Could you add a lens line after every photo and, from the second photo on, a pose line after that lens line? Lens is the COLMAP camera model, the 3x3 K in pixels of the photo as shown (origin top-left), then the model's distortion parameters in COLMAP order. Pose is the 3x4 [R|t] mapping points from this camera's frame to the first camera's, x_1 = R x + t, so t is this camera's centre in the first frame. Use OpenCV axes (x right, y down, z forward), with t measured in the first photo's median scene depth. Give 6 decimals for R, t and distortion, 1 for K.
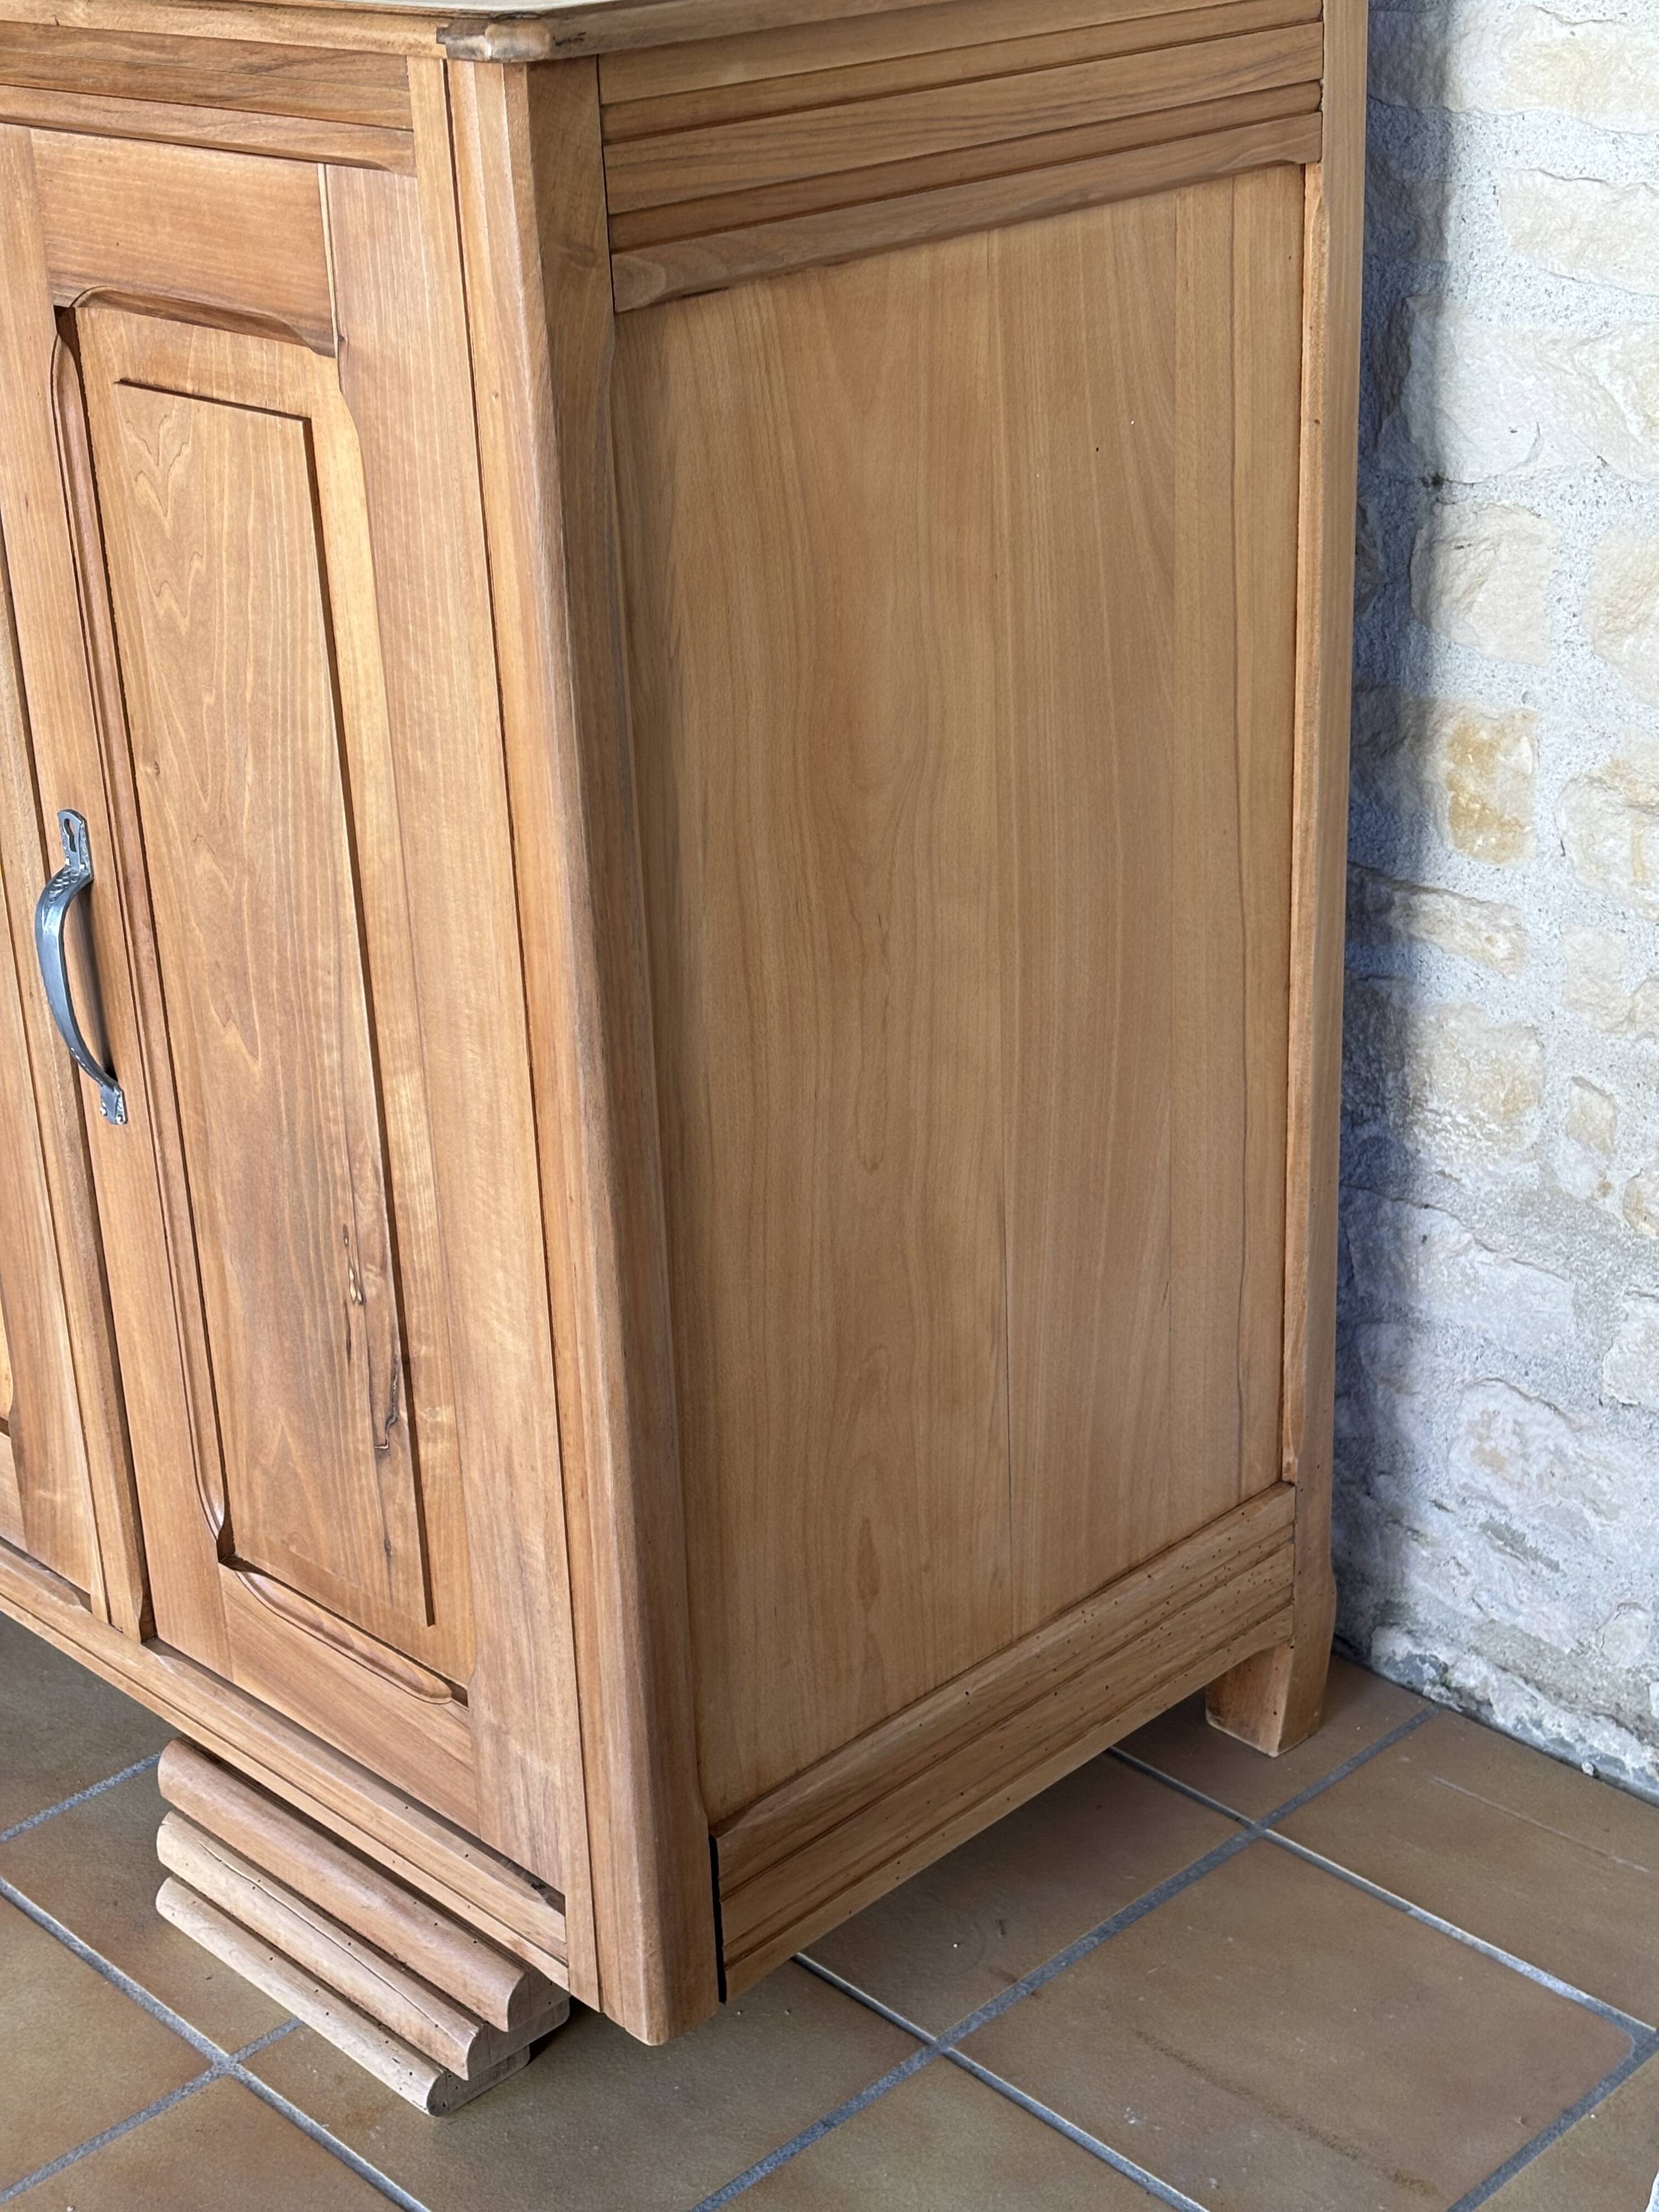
lens RADIAL K [[3330.4, 0, 829.5], [0, 3330.4, 1106.0], [0, 0, 1]] dist [0.267818, -1.080470]
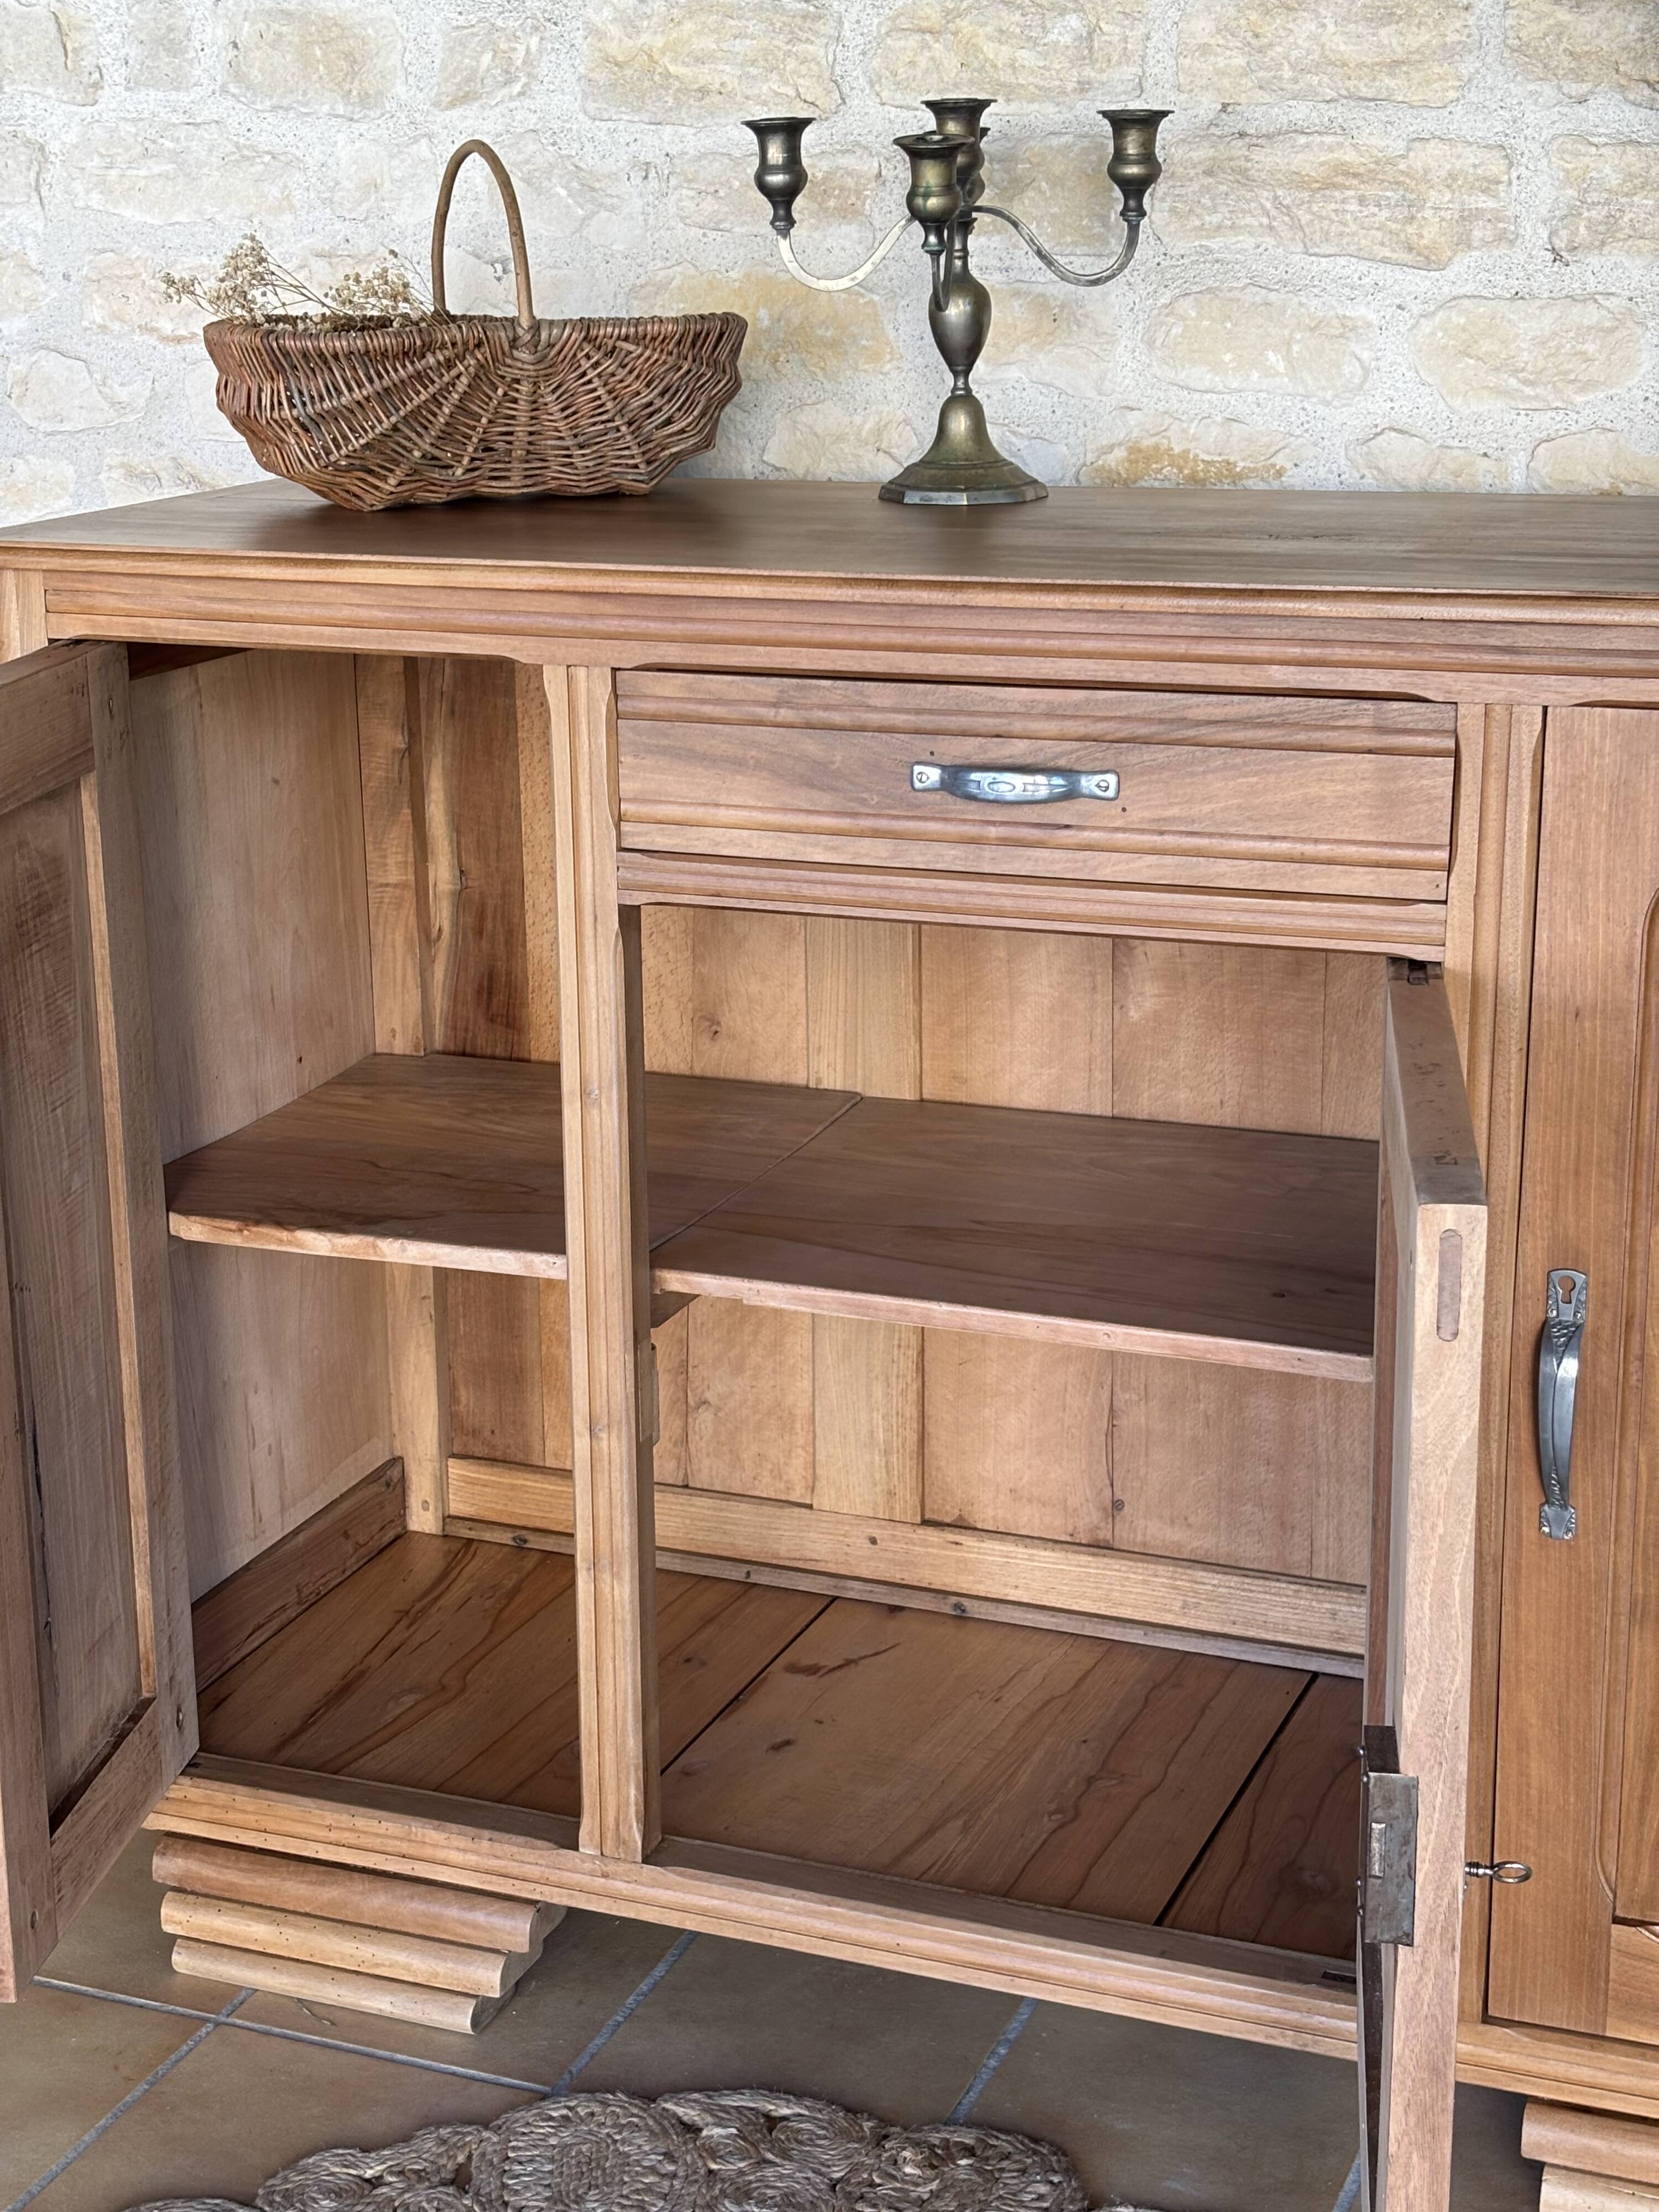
lens RADIAL K [[3330.4, 0, 829.5], [0, 3330.4, 1106.0], [0, 0, 1]] dist [0.267818, -1.080470]
pose [[0.914088, -0.075562, 0.398413, -0.929696], [0.135400, 0.982973, -0.124223, -0.032150], [-0.382243, 0.167496, 0.908755, 0.017590]]
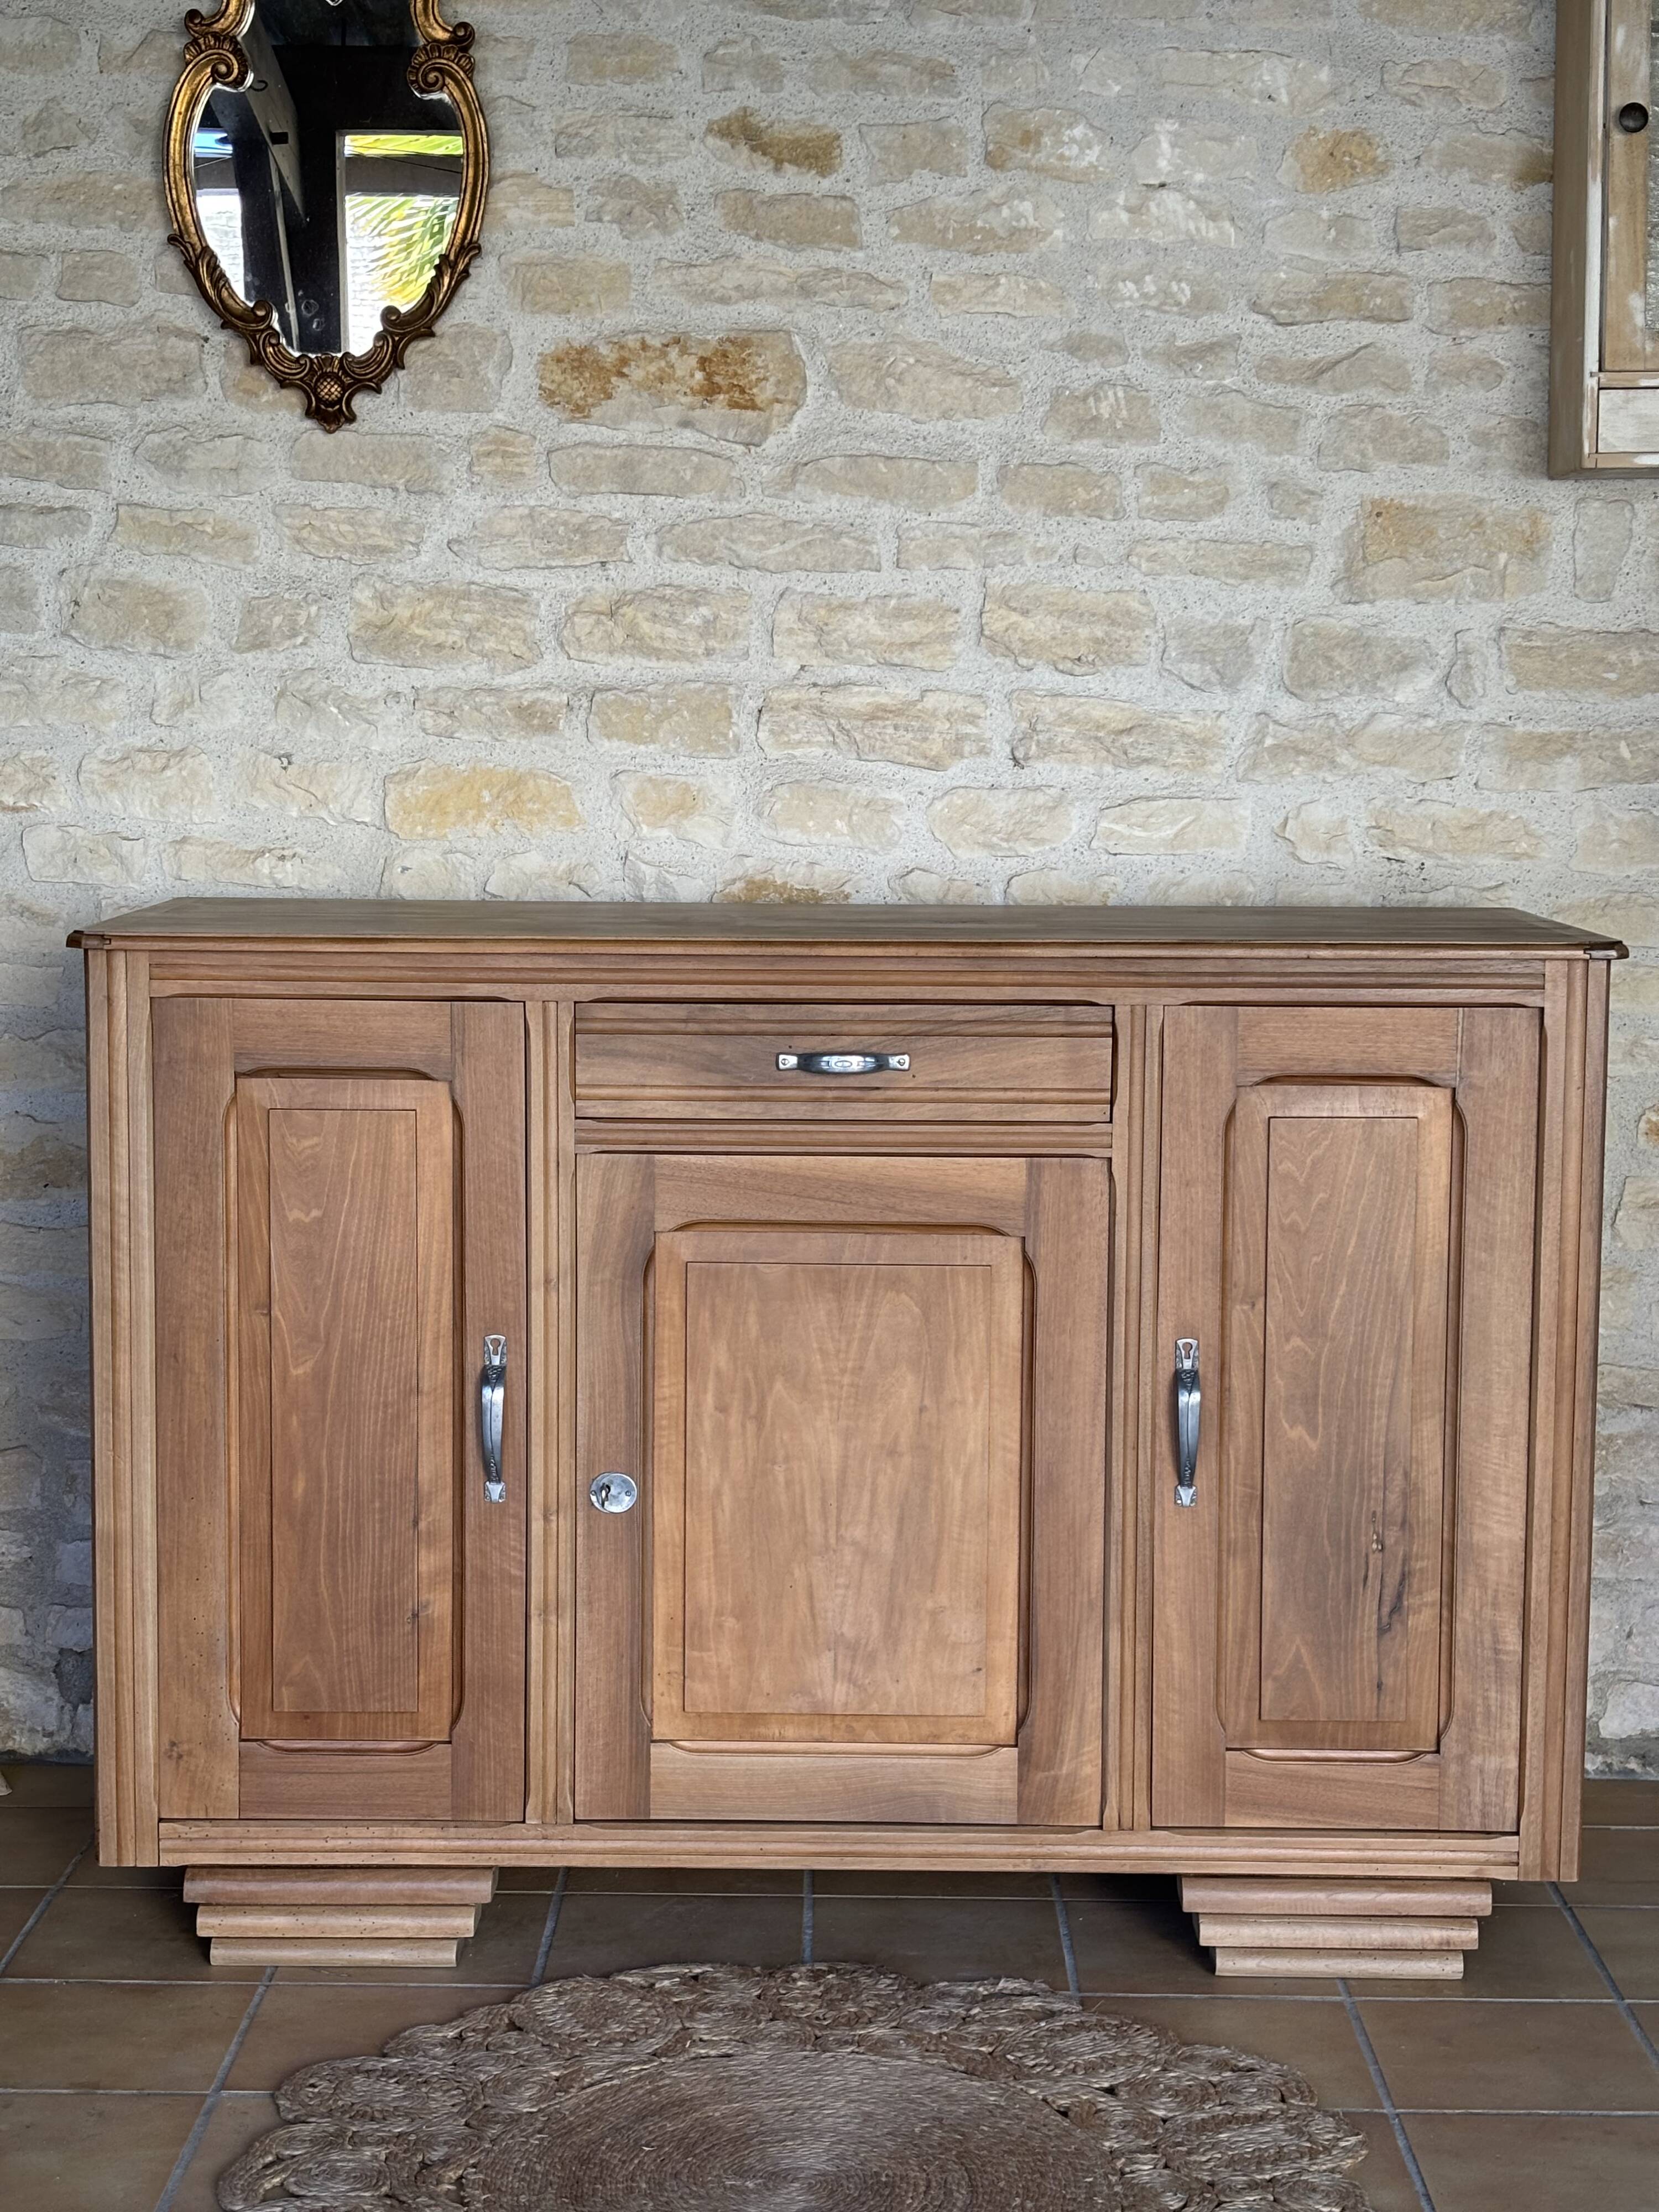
lens RADIAL K [[3330.4, 0, 829.5], [0, 3330.4, 1106.0], [0, 0, 1]] dist [0.267818, -1.080470]
pose [[0.704321, -0.033188, 0.709105, -1.776739], [0.248690, 0.947139, -0.202684, 0.131121], [-0.664895, 0.319102, 0.675344, -0.238914]]
